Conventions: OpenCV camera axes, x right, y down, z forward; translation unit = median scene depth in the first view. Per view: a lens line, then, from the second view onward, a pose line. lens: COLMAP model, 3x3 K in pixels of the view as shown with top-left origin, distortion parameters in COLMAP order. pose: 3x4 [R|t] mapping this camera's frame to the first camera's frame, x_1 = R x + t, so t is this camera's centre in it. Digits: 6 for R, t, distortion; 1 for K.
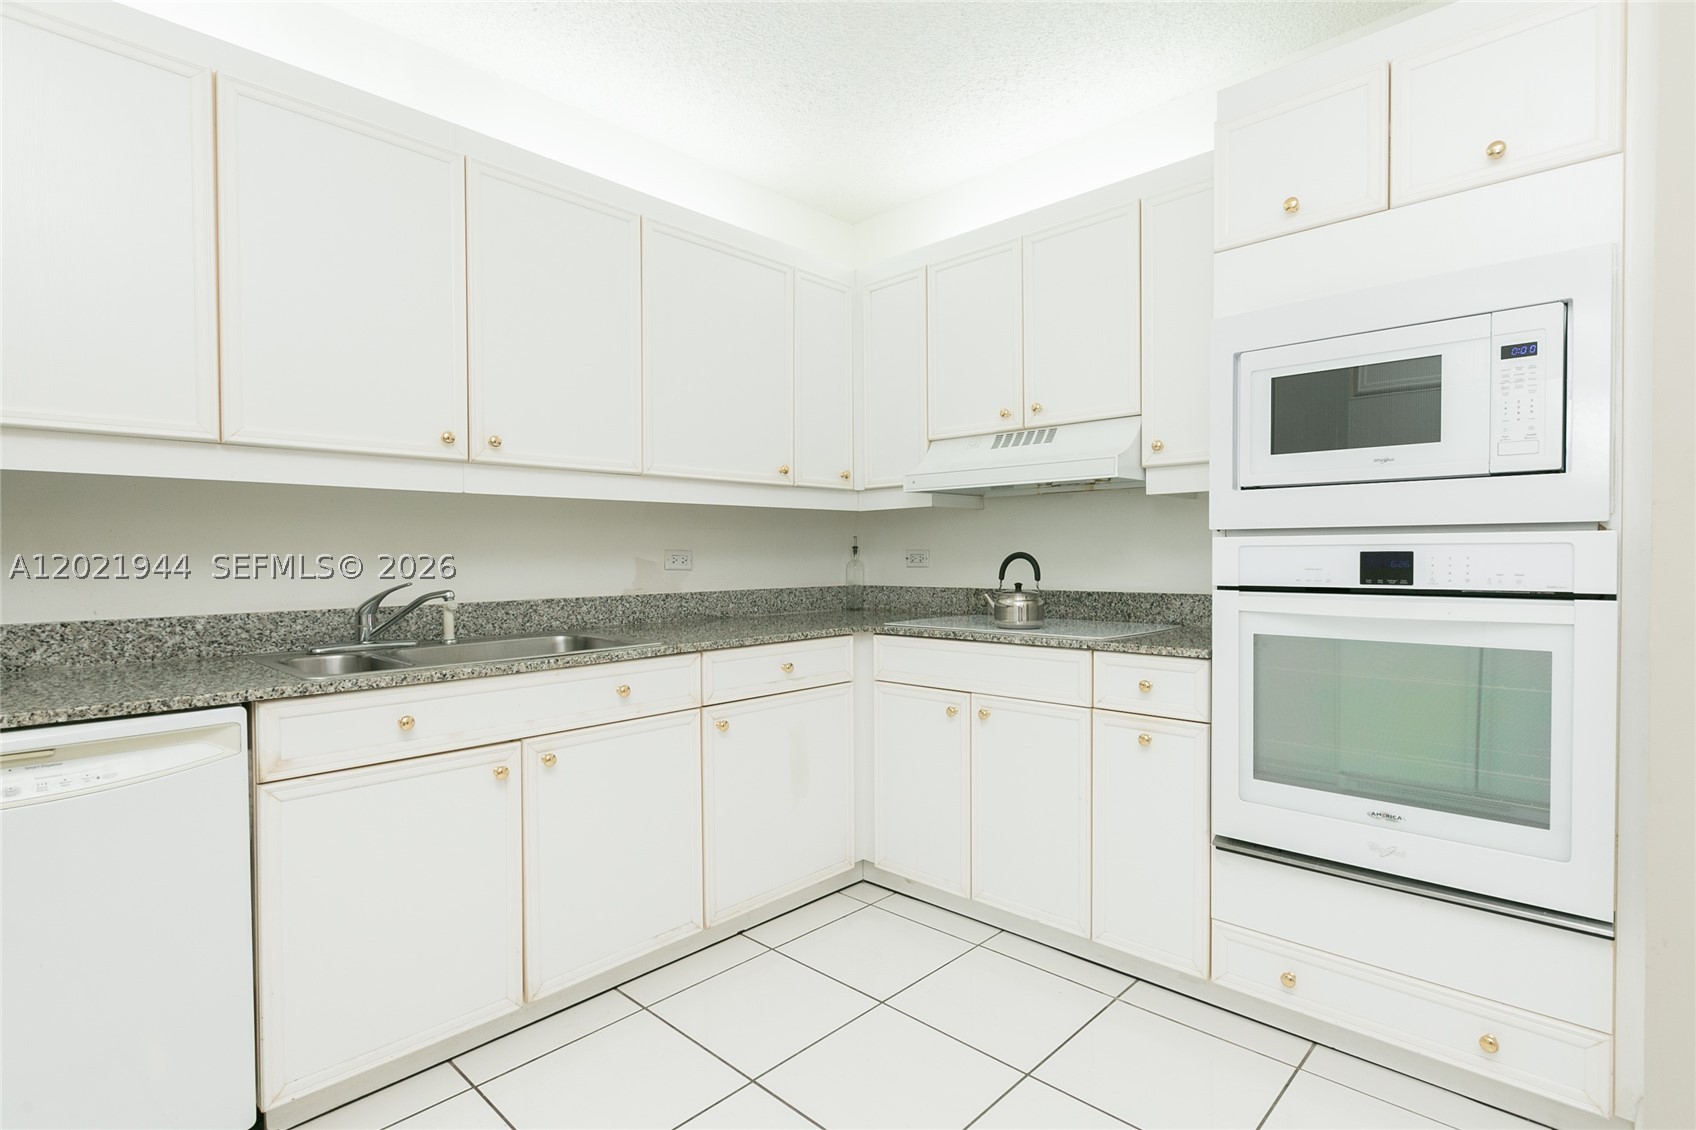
lens RADIAL K [[827.4, 0, 848.0], [0, 827.4, 565.0], [0, 0, 1]] dist [-0.000435, -0.000080]
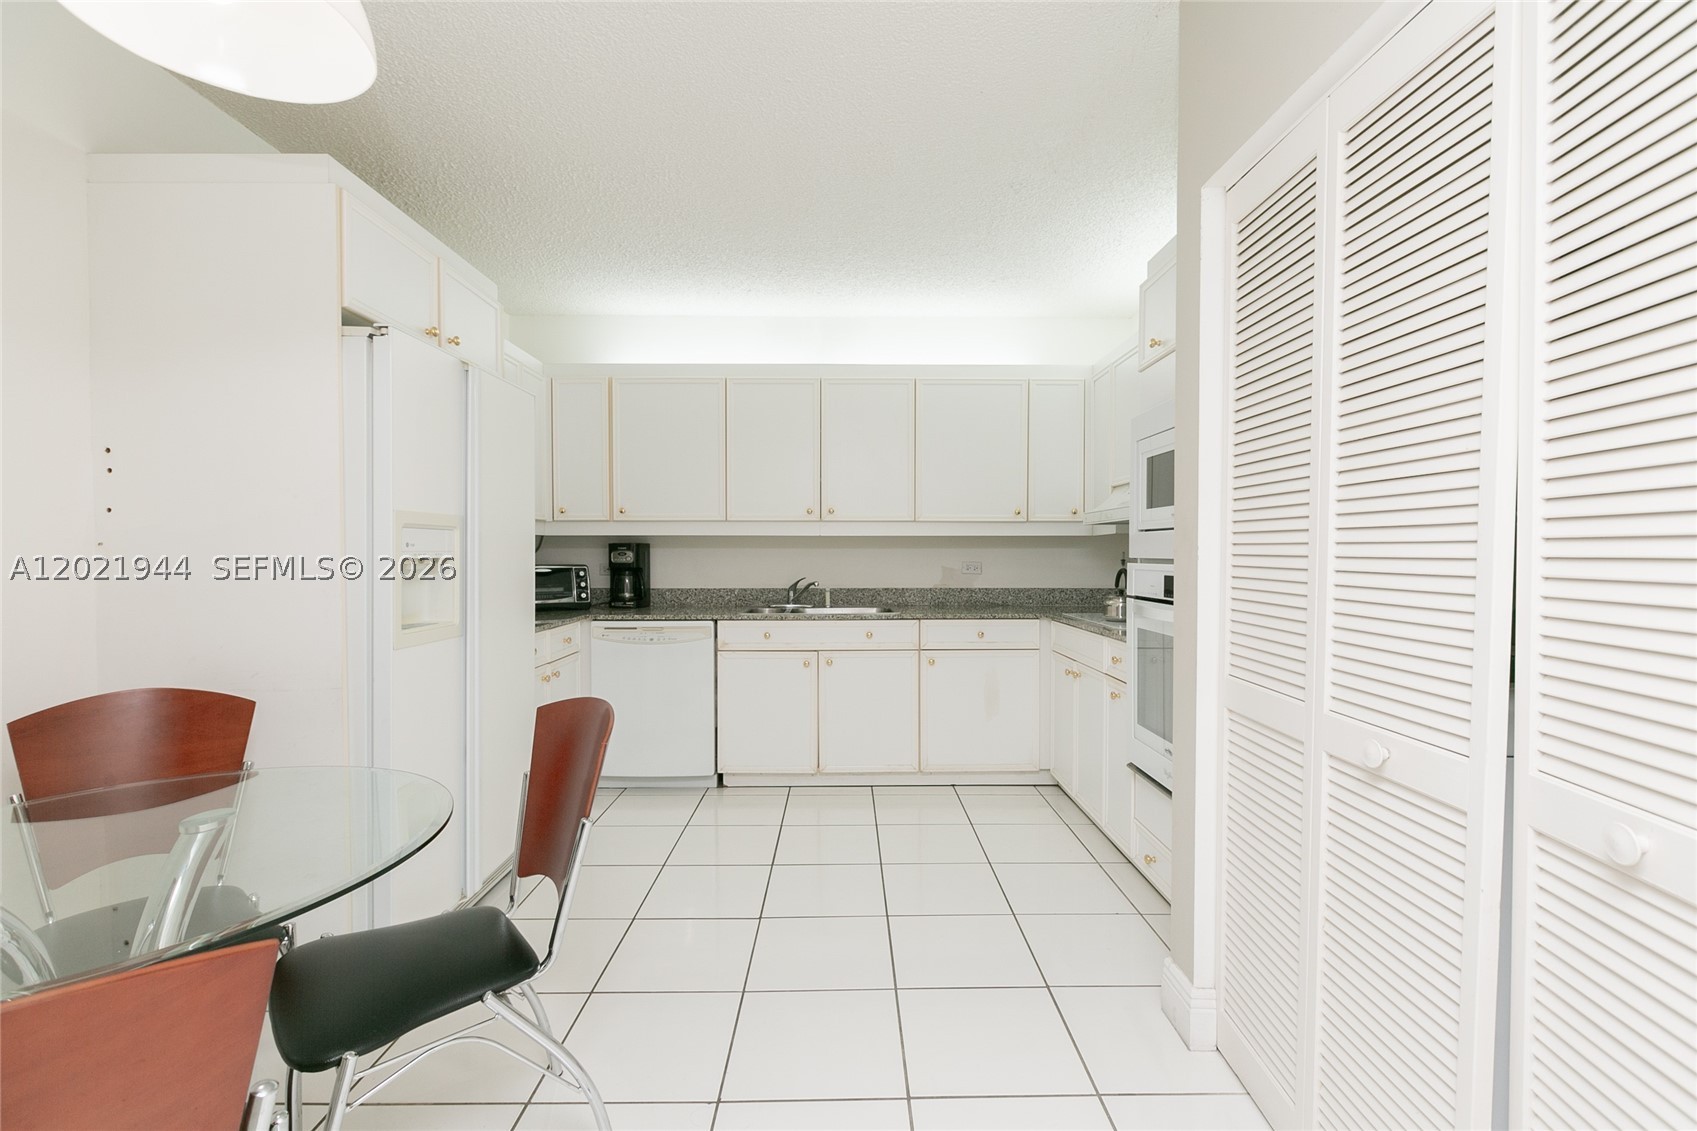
lens RADIAL K [[752.3, 0, 848.5], [0, 752.3, 565.5], [0, 0, 1]] dist [0.001844, -0.000070]
pose [[0.695614, 0.018003, -0.718190, 0.899935], [-0.014845, 0.999833, 0.010684, -0.029752], [0.718262, 0.003230, 0.695765, -0.266716]]
